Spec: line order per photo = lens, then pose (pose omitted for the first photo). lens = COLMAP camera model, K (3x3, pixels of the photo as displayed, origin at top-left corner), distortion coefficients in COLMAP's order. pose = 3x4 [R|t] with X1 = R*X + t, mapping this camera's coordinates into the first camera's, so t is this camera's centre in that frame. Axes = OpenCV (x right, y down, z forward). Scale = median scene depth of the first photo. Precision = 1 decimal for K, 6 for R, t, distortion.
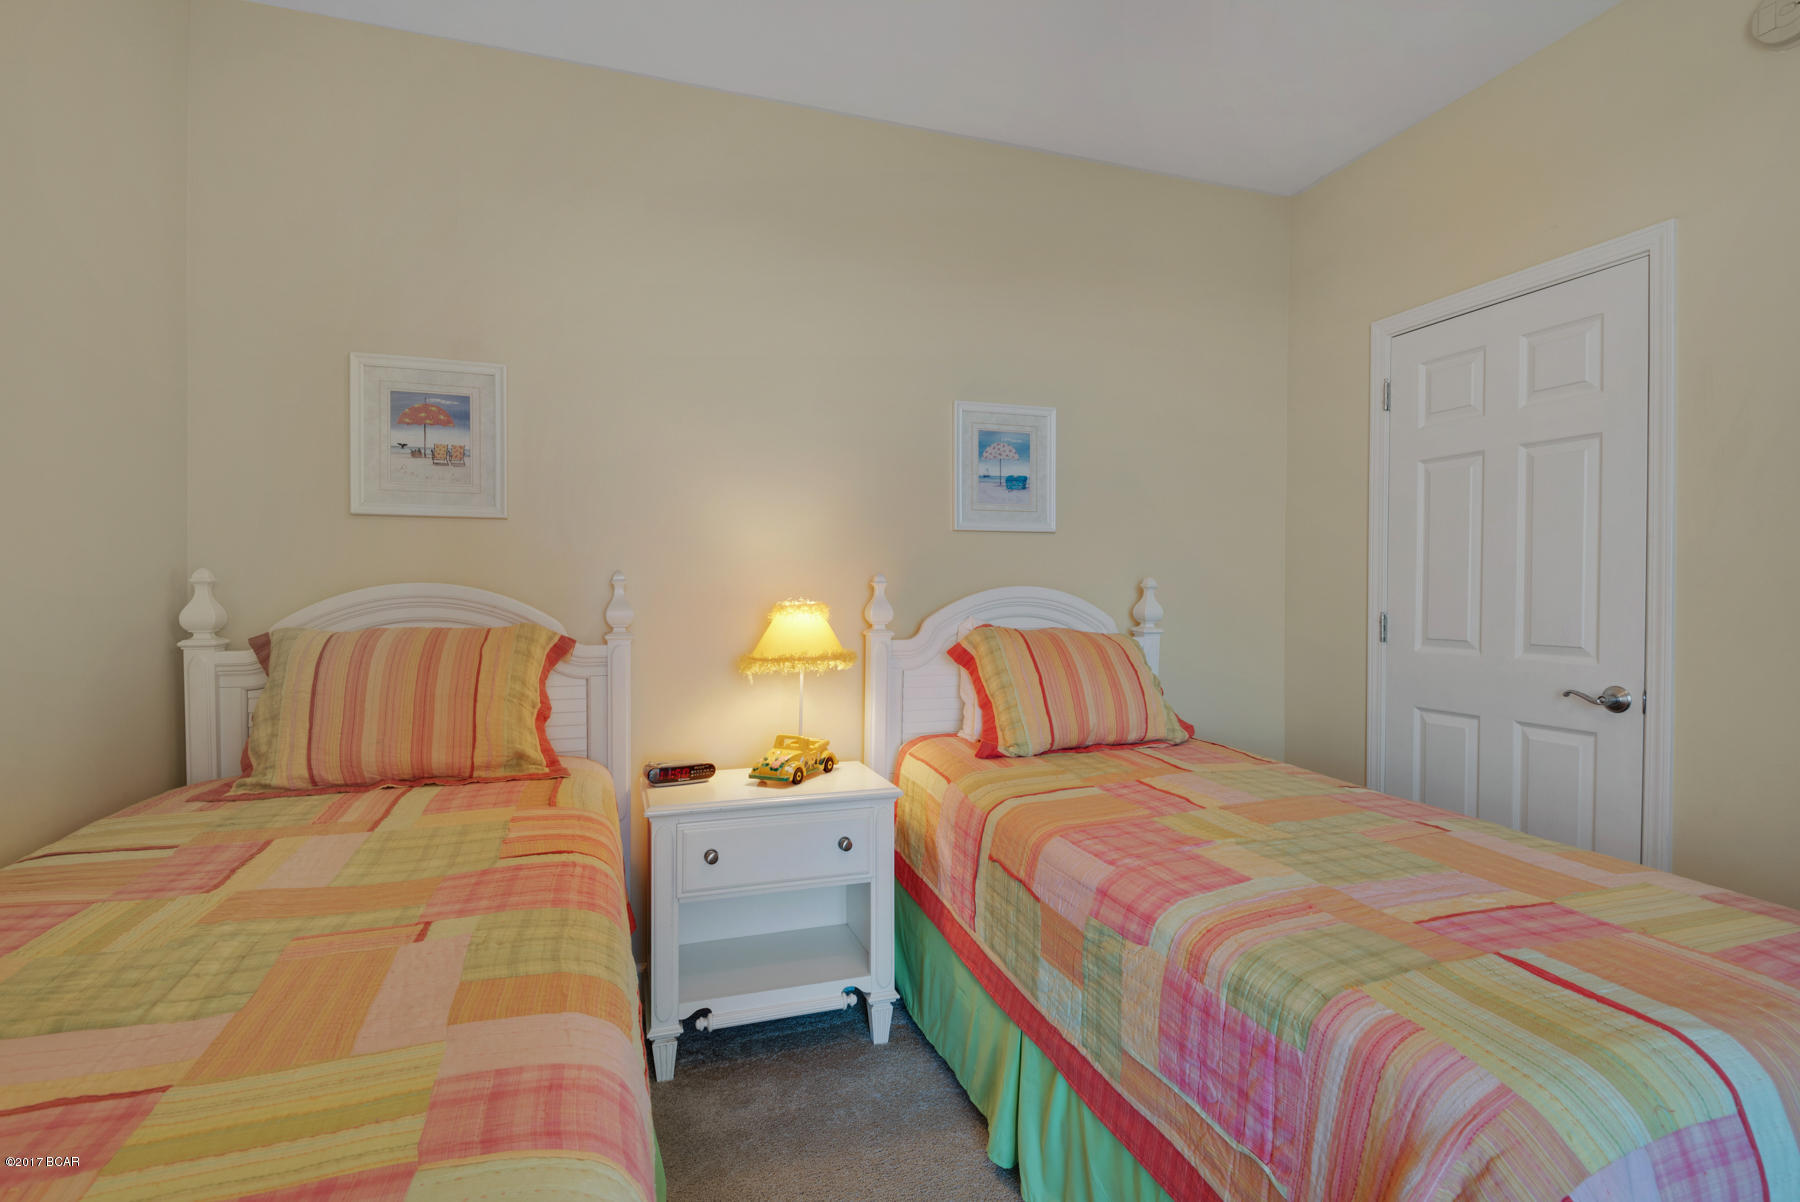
lens RADIAL K [[873.3, 0, 900.0], [0, 873.3, 601.0], [0, 0, 1]] dist [0.000810, 0.000072]
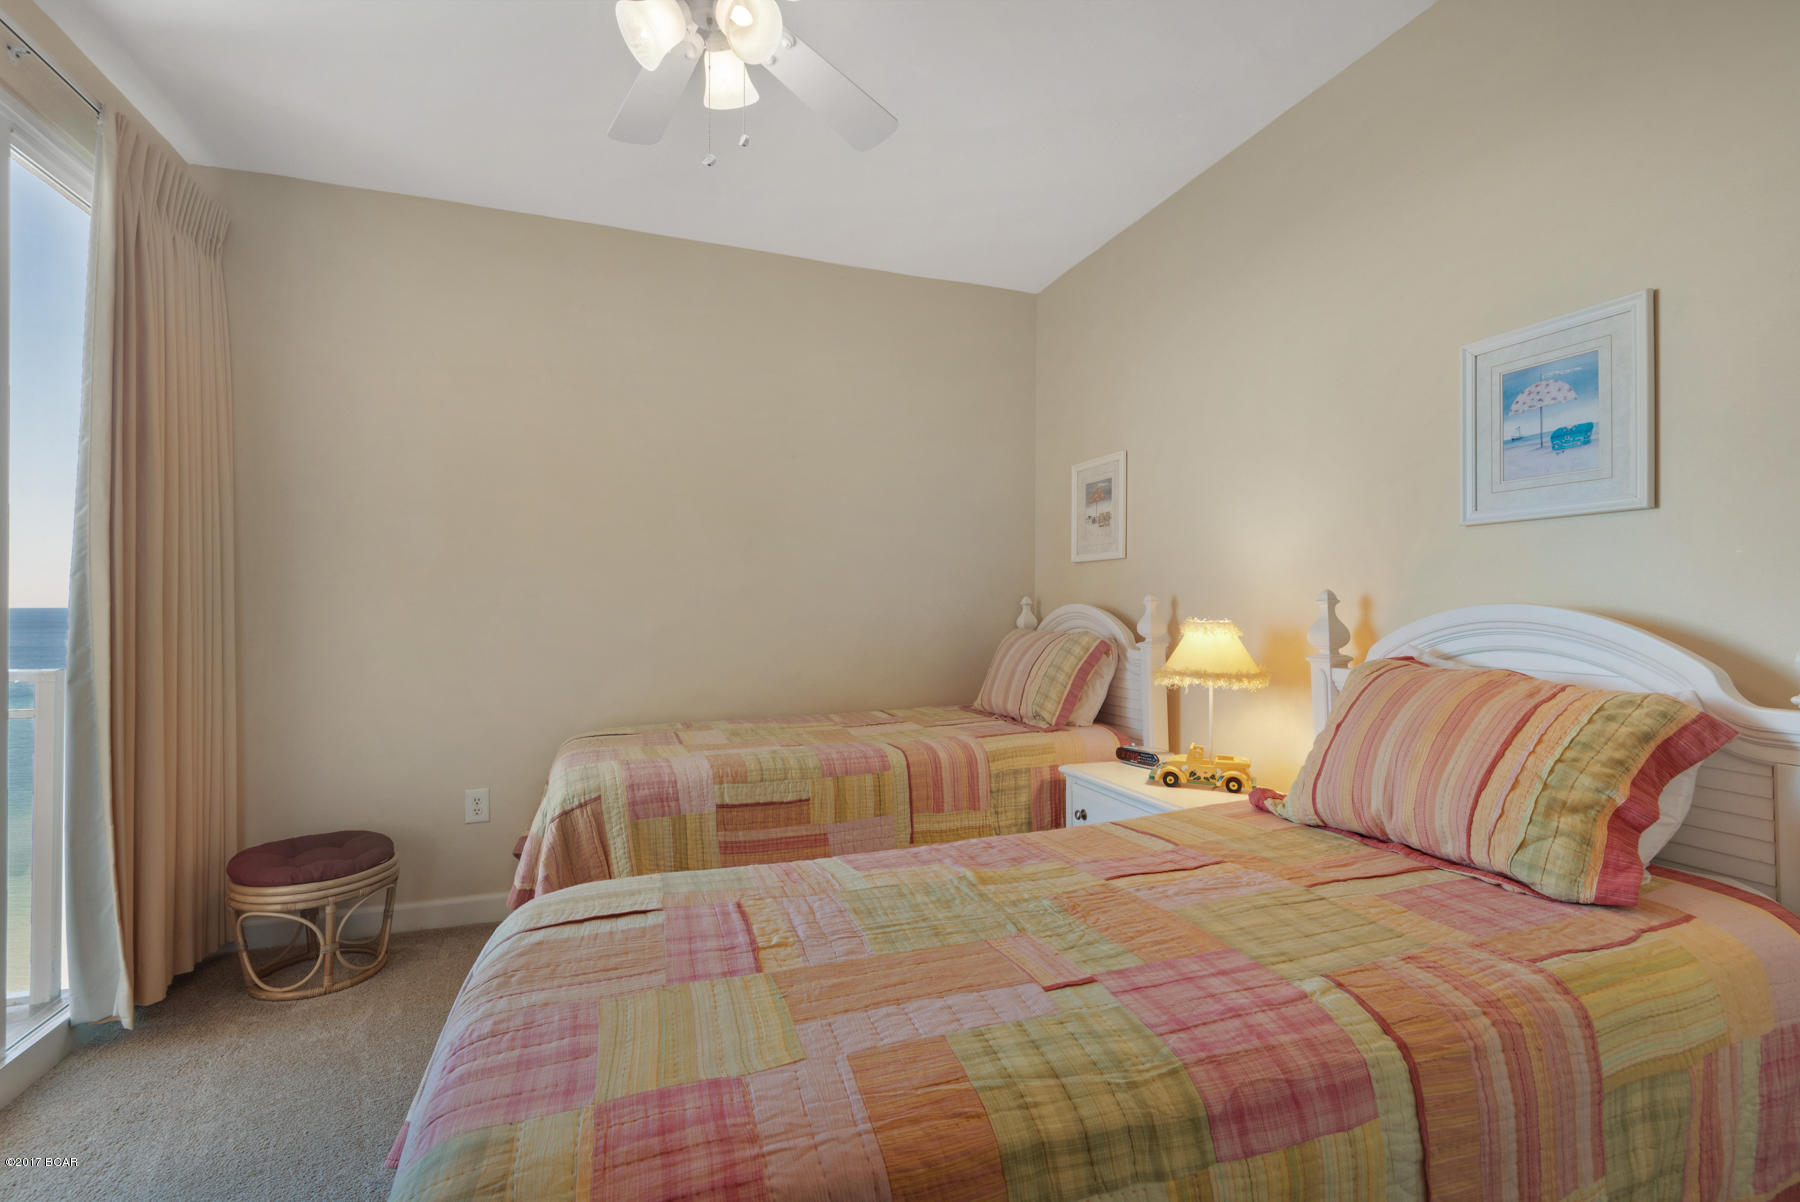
lens RADIAL K [[808.2, 0, 900.0], [0, 808.2, 601.0], [0, 0, 1]] dist [0.033443, -0.014442]
pose [[0.002935, -0.006871, -0.999972, 0.890438], [-0.009587, 0.999930, -0.006899, -0.012140], [0.999950, 0.009607, 0.002869, 0.646116]]
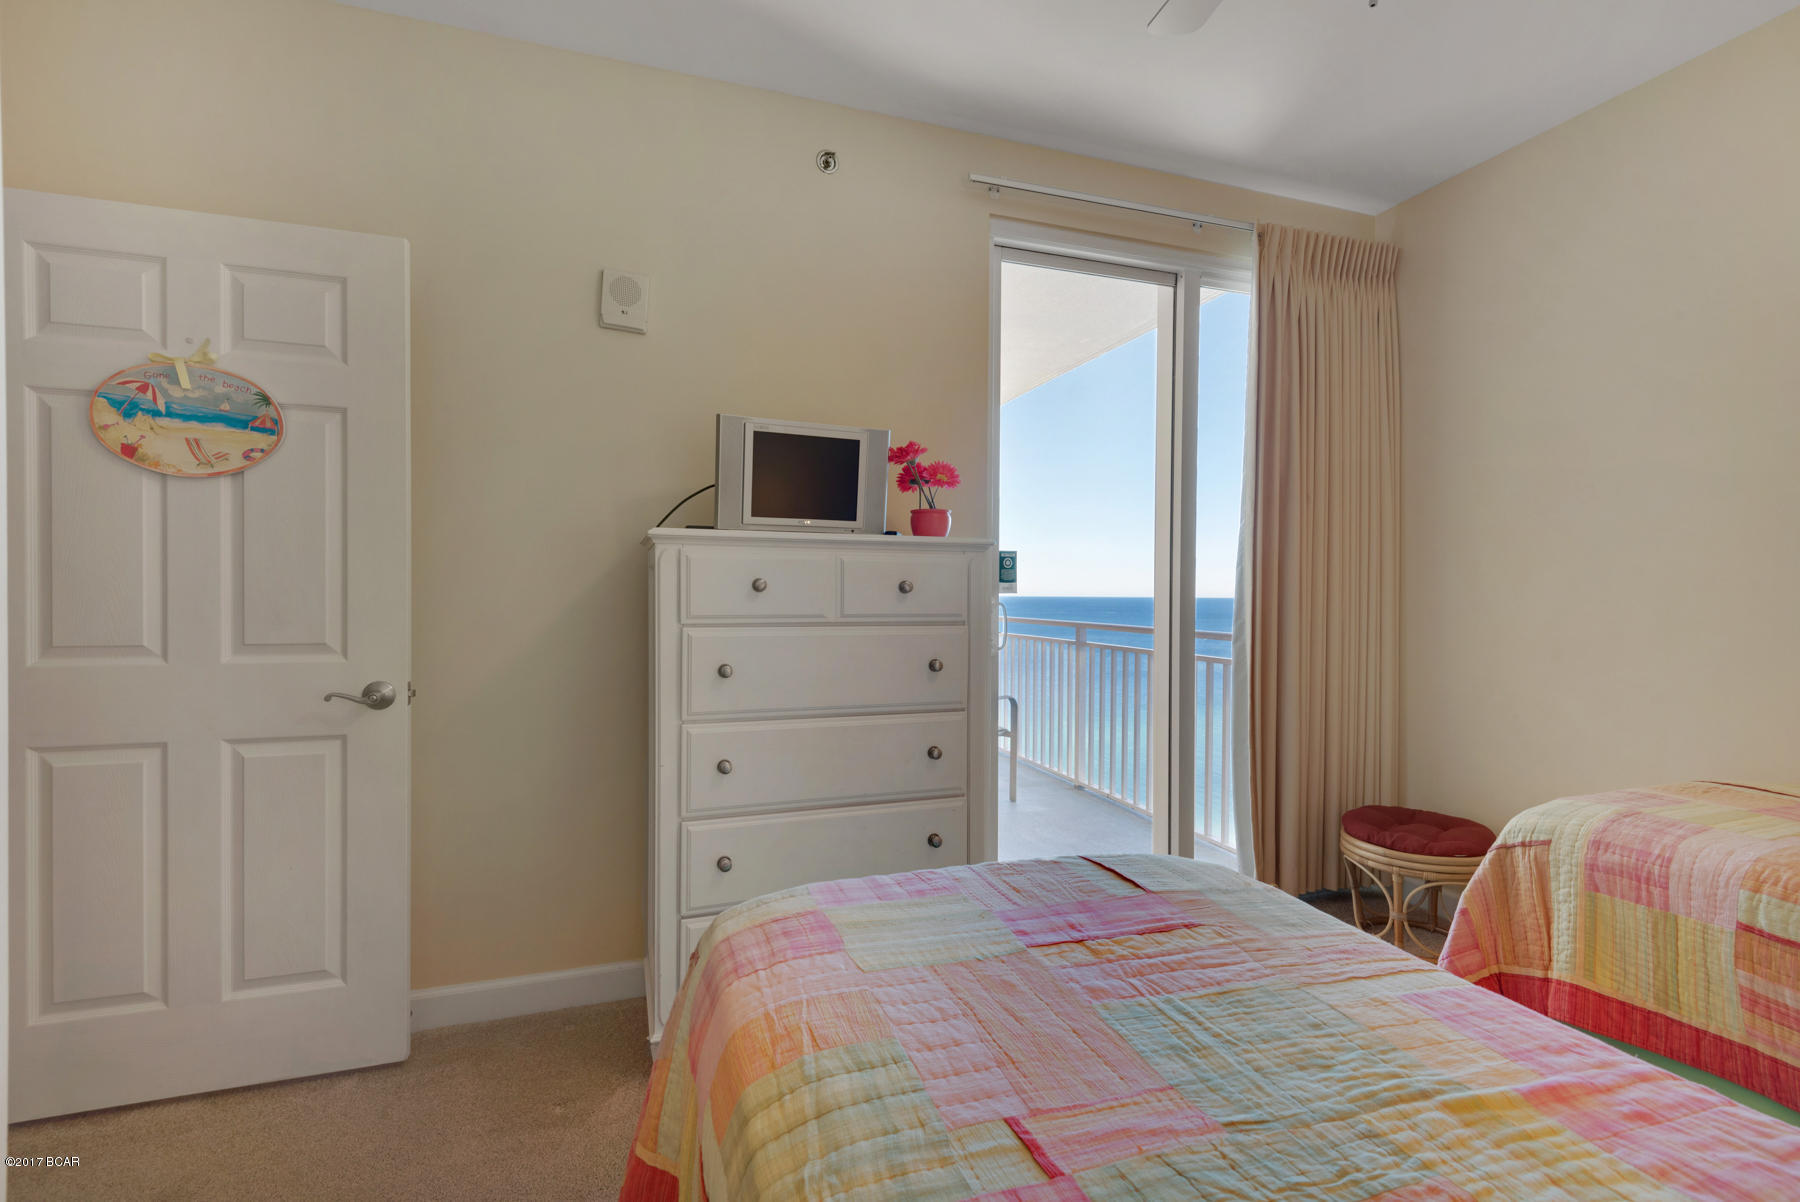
lens RADIAL K [[808.2, 0, 900.0], [0, 808.2, 601.0], [0, 0, 1]] dist [0.033443, -0.014442]
pose [[-0.999947, -0.010217, 0.000903, 0.498038], [-0.010198, 0.999765, 0.019147, -0.004645], [-0.001098, 0.019137, -0.999816, 1.022391]]
